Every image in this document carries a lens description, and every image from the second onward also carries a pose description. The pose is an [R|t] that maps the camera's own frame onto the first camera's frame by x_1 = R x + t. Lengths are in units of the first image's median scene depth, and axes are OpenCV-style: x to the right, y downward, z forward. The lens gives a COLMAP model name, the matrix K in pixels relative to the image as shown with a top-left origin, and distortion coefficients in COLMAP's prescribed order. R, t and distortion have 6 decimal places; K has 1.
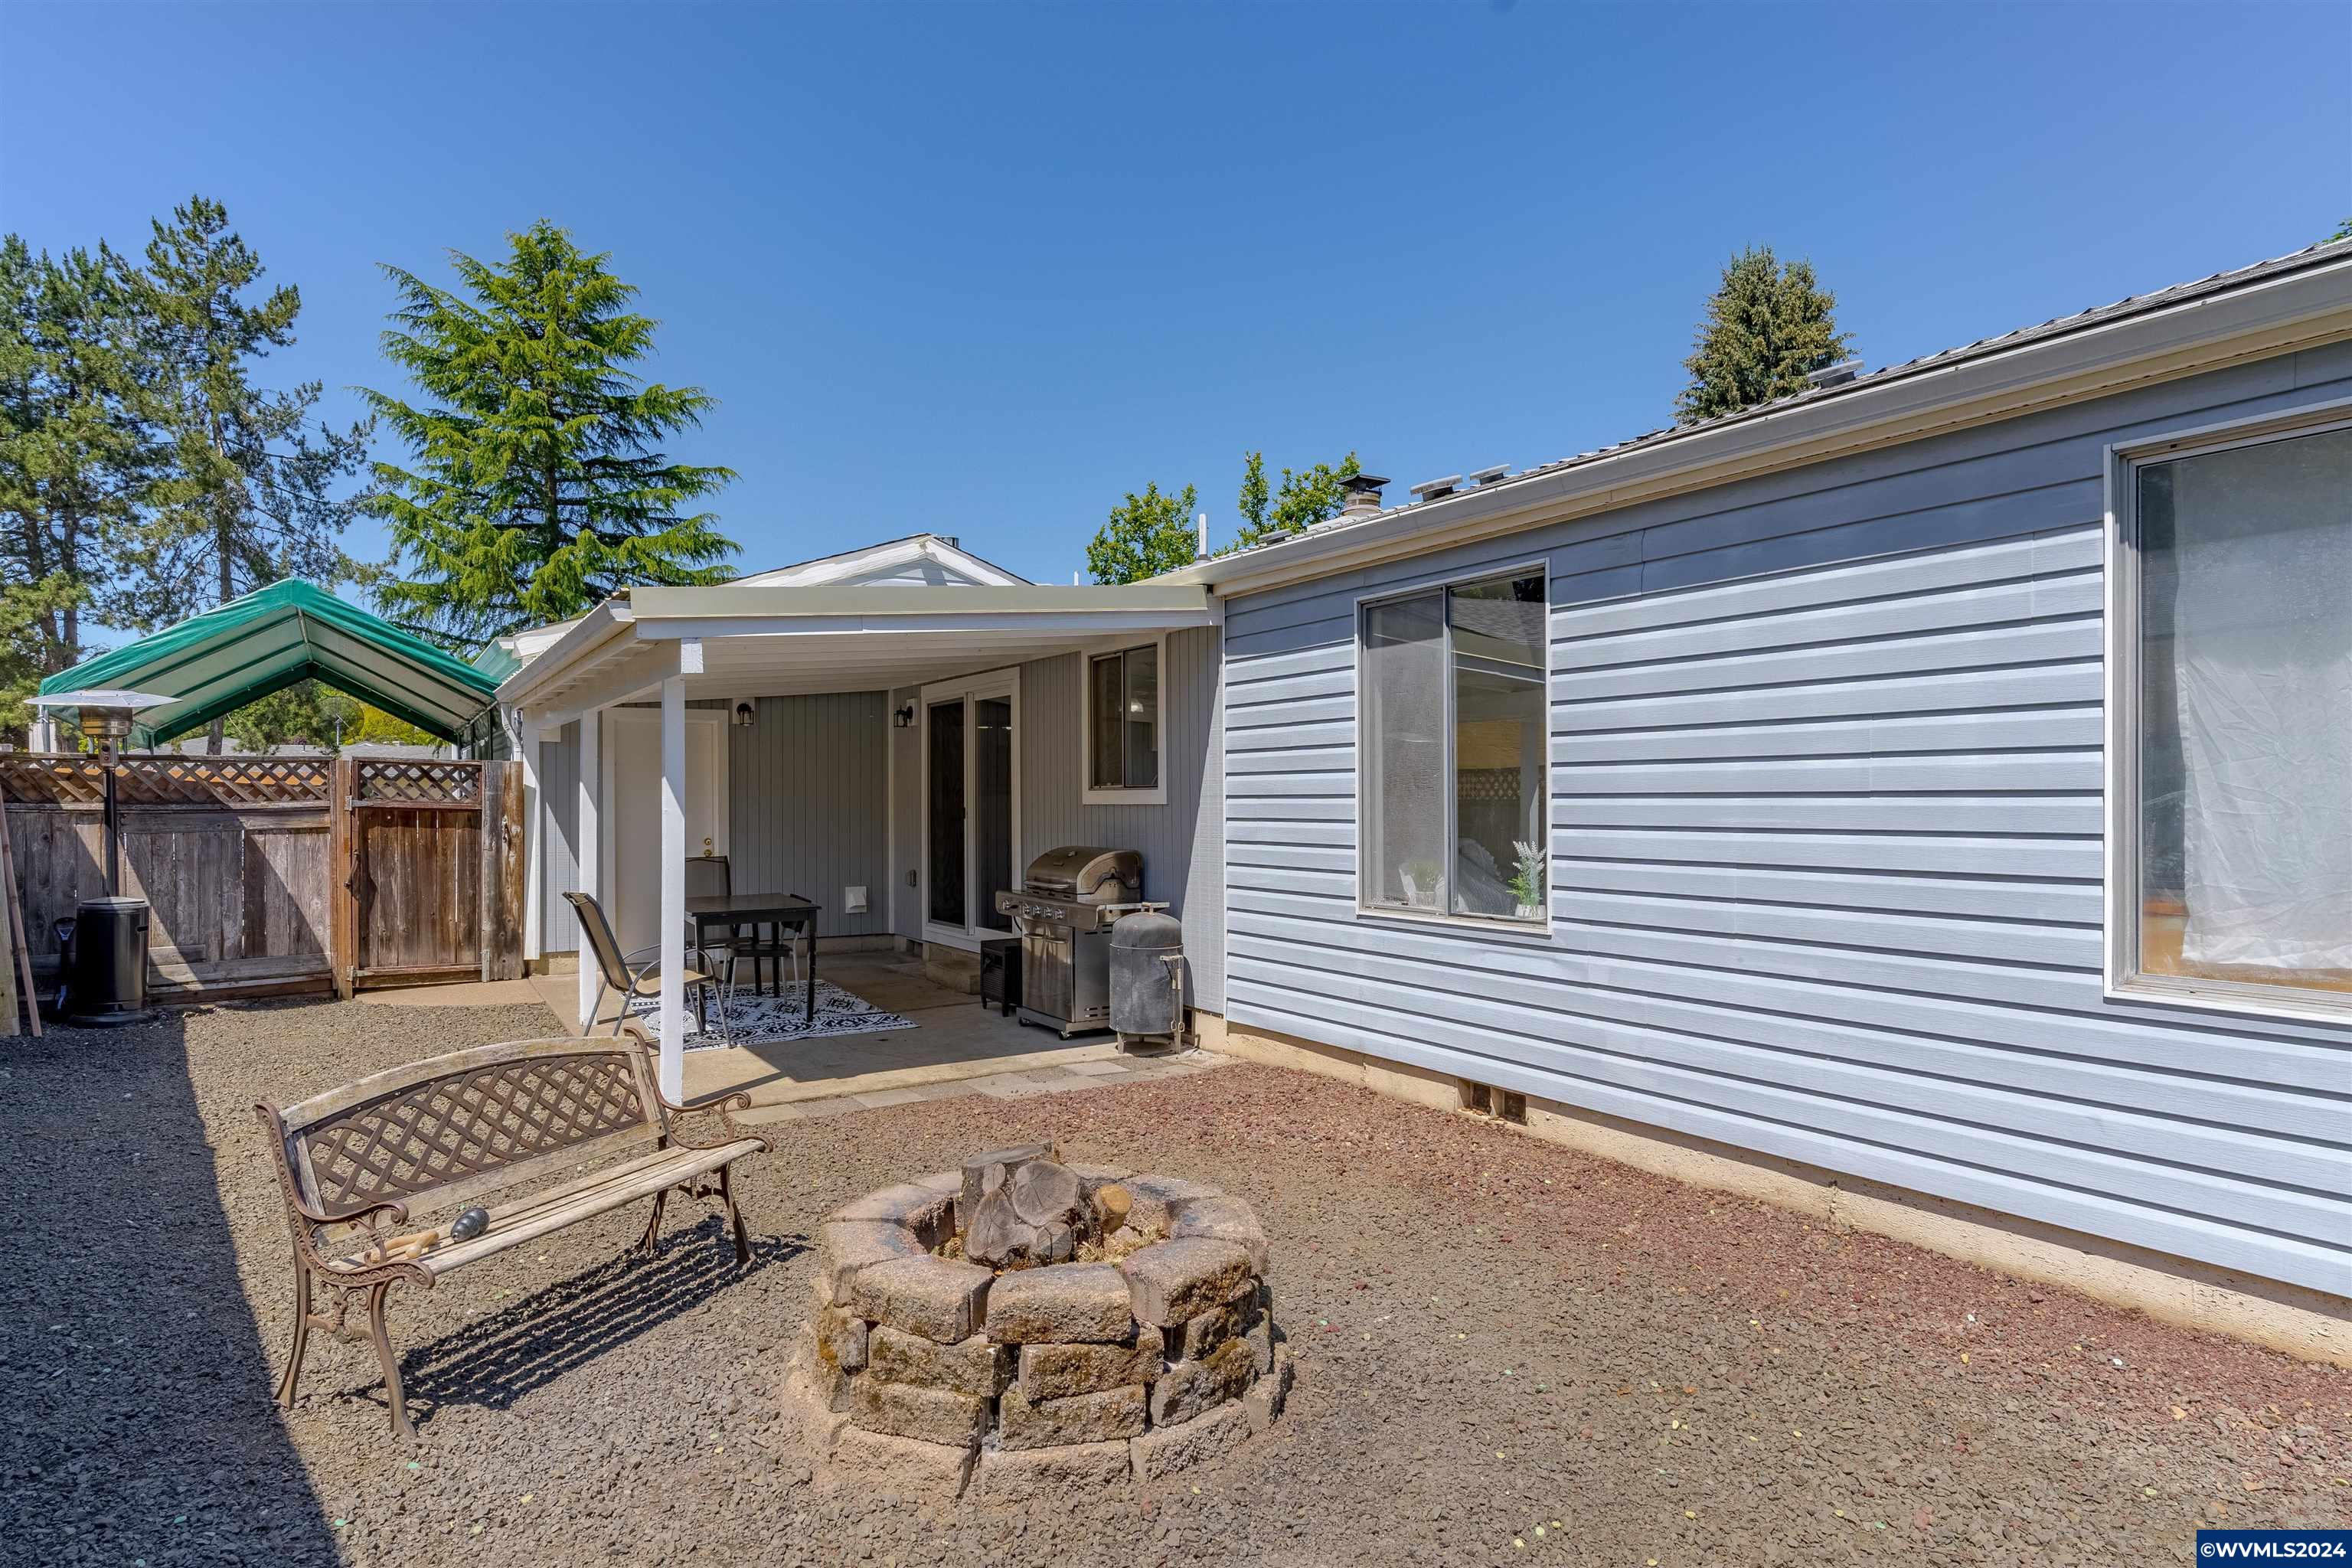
lens RADIAL K [[1263.4, 0, 1108.7], [0, 1263.4, 808.2], [0, 0, 1]] dist [0.001093, -0.002497]
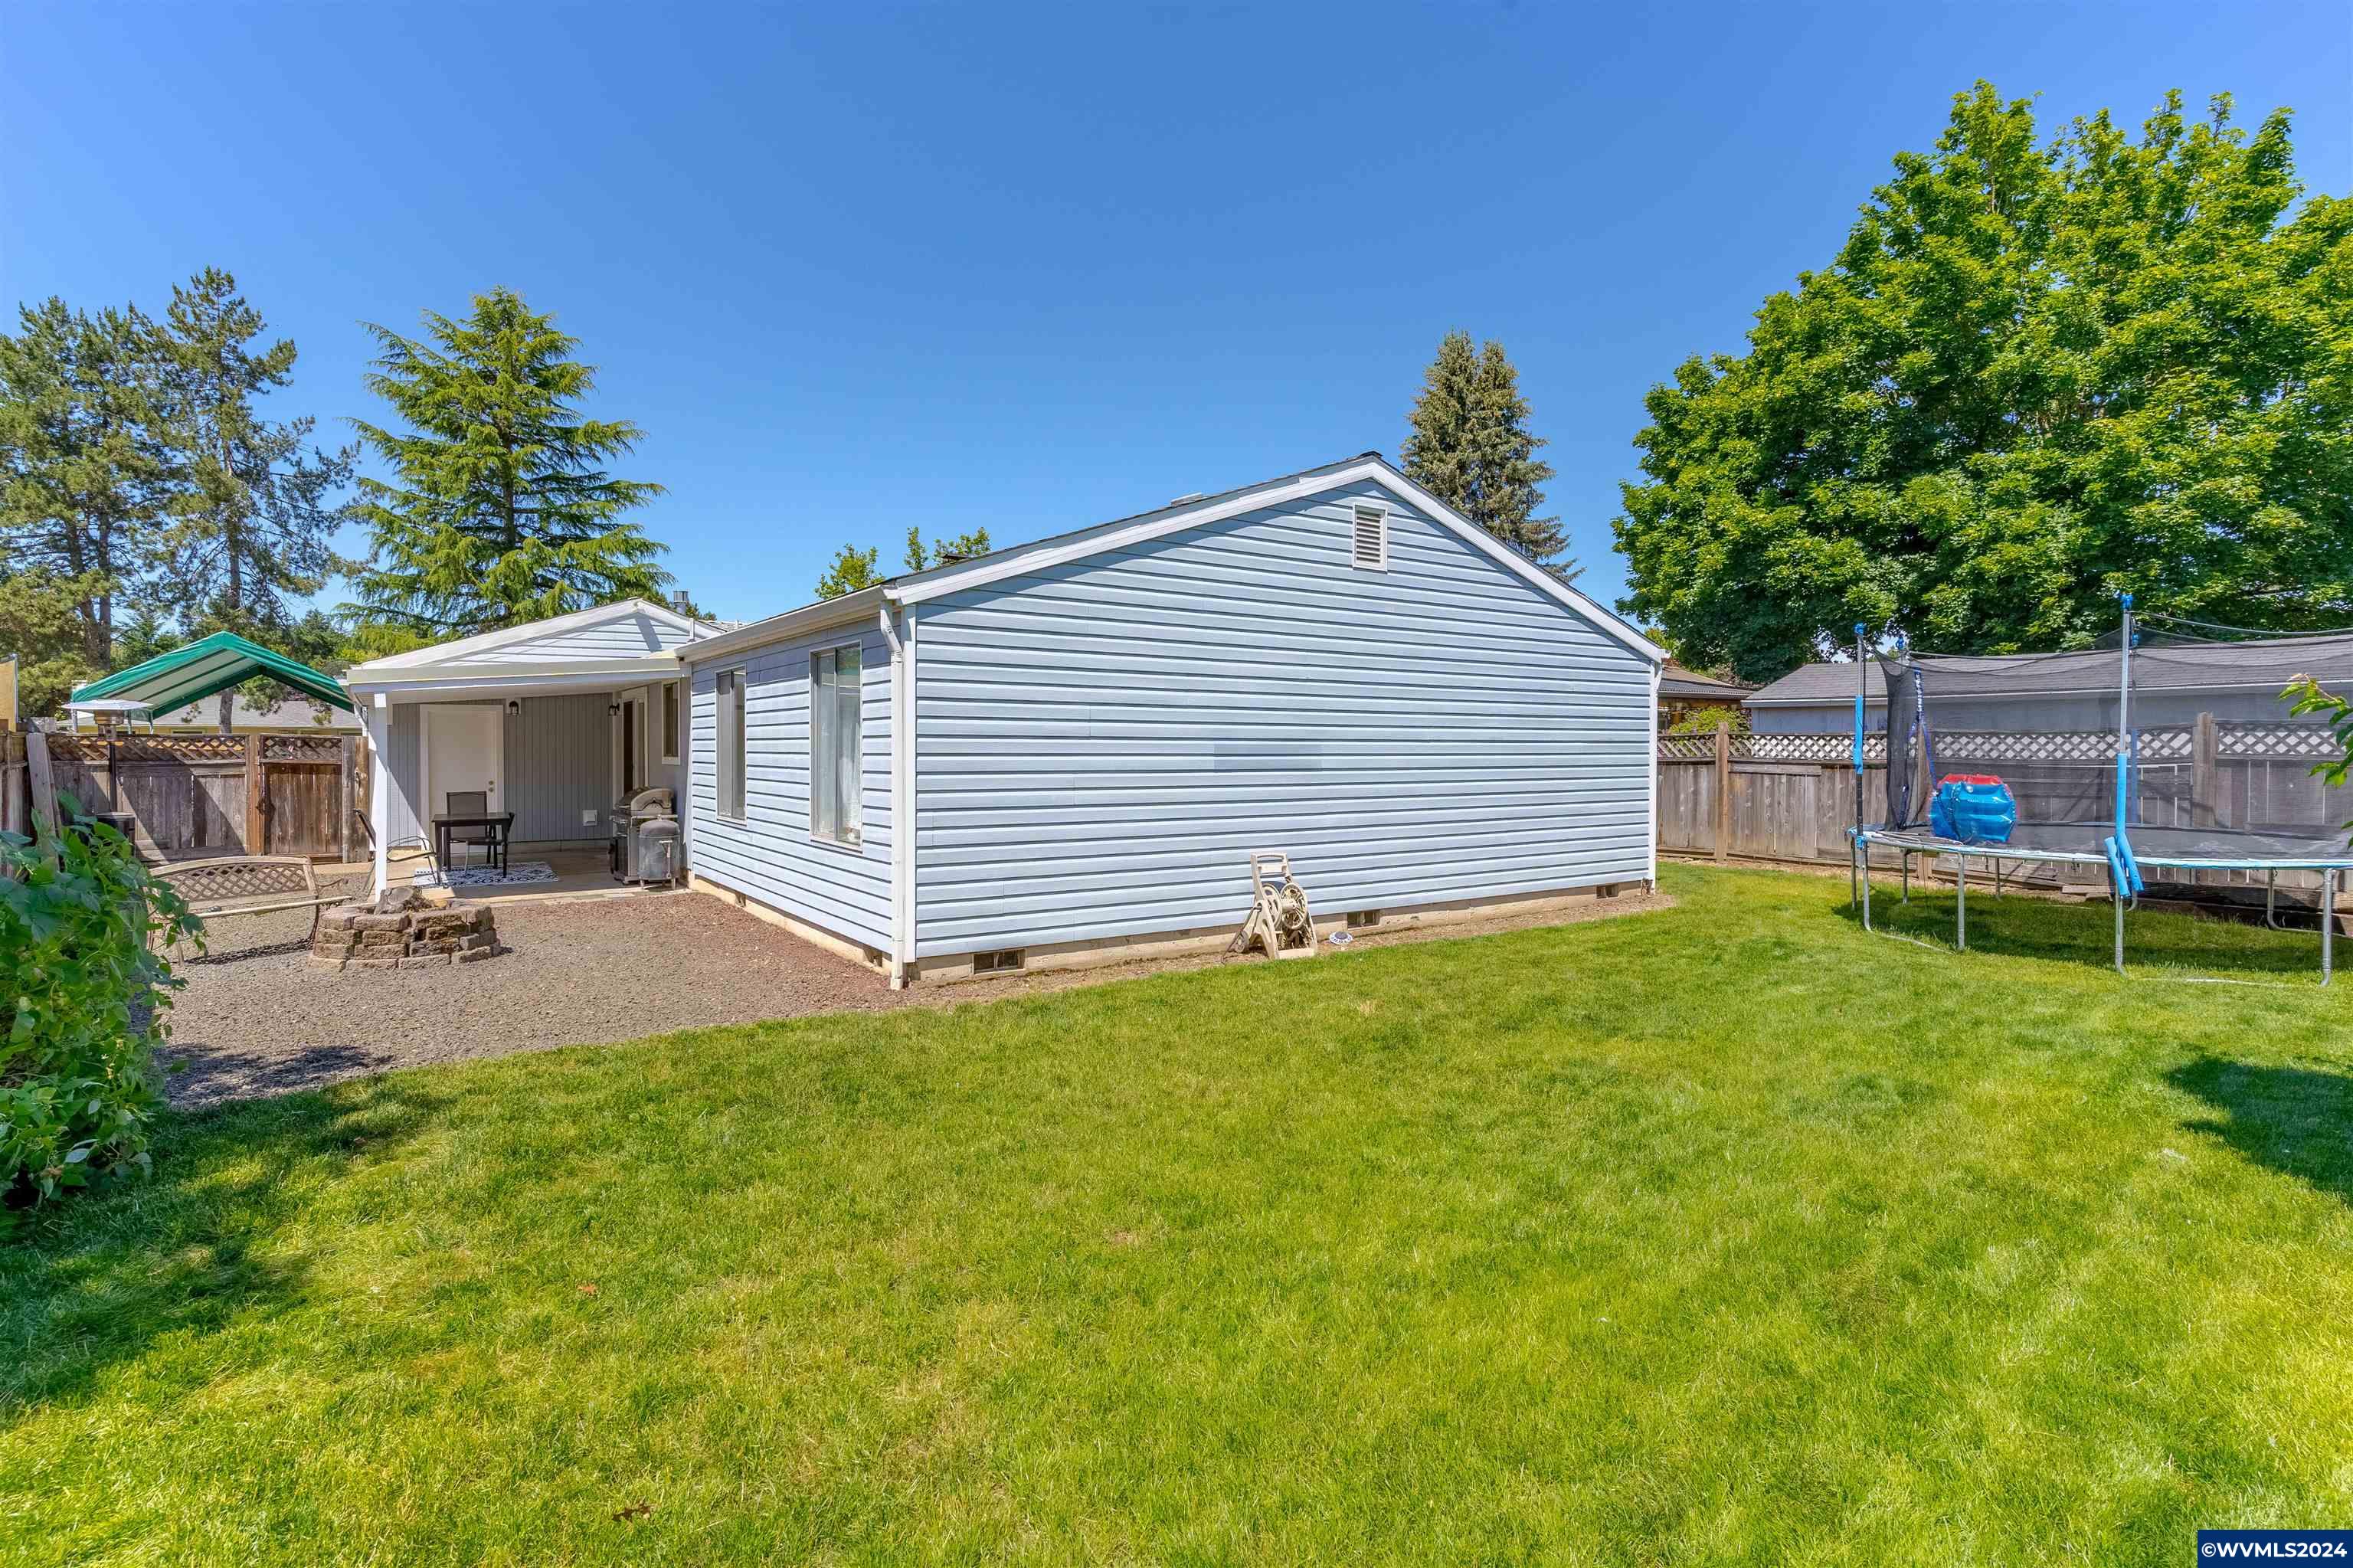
lens RADIAL K [[1143.0, 0, 1165.9], [0, 1143.0, 765.1], [0, 0, 1]] dist [-0.001227, 0.001350]
pose [[0.998483, 0.004799, 0.054853, 0.173958], [-0.005409, 0.999925, 0.010976, -0.006621], [-0.054797, -0.011257, 0.998434, -0.199584]]
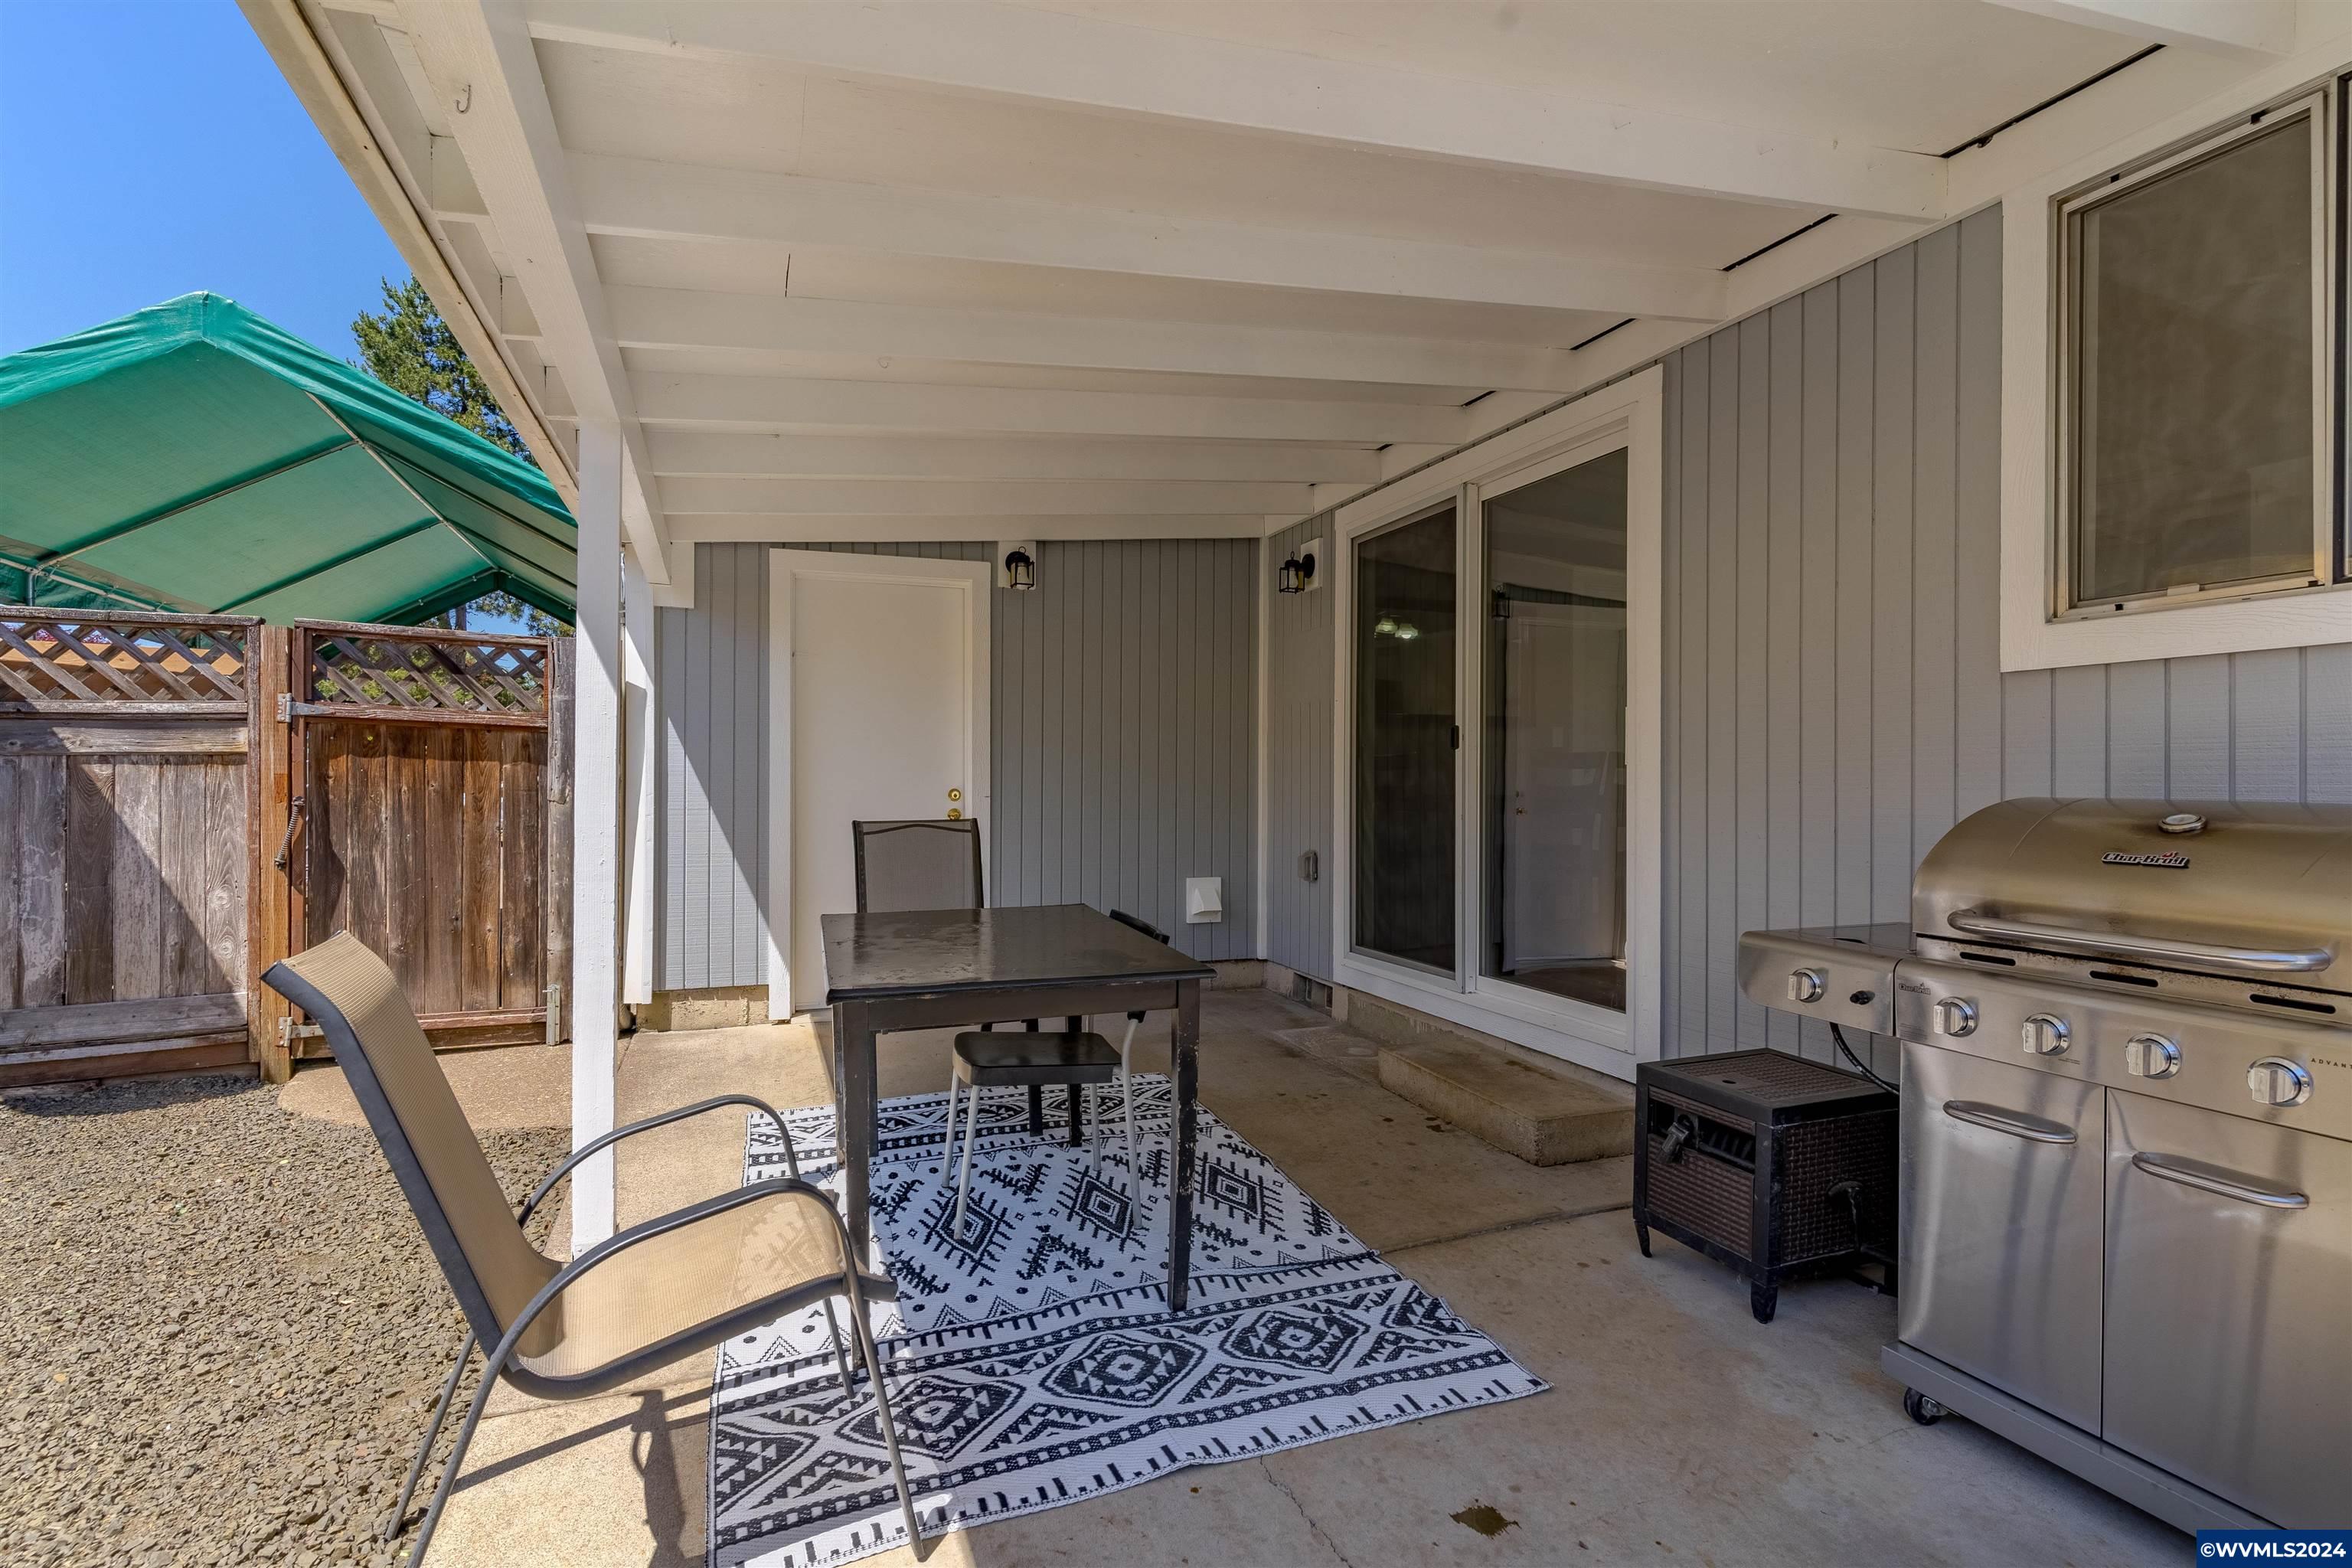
lens RADIAL K [[1142.5, 0, 1165.4], [0, 1142.5, 765.1], [0, 0, 1]] dist [-0.001227, 0.001350]
pose [[0.986284, 0.005820, -0.164955, -0.048507], [-0.008833, 0.999807, -0.017541, 0.007441], [0.164821, 0.018757, 0.986145, 0.178009]]
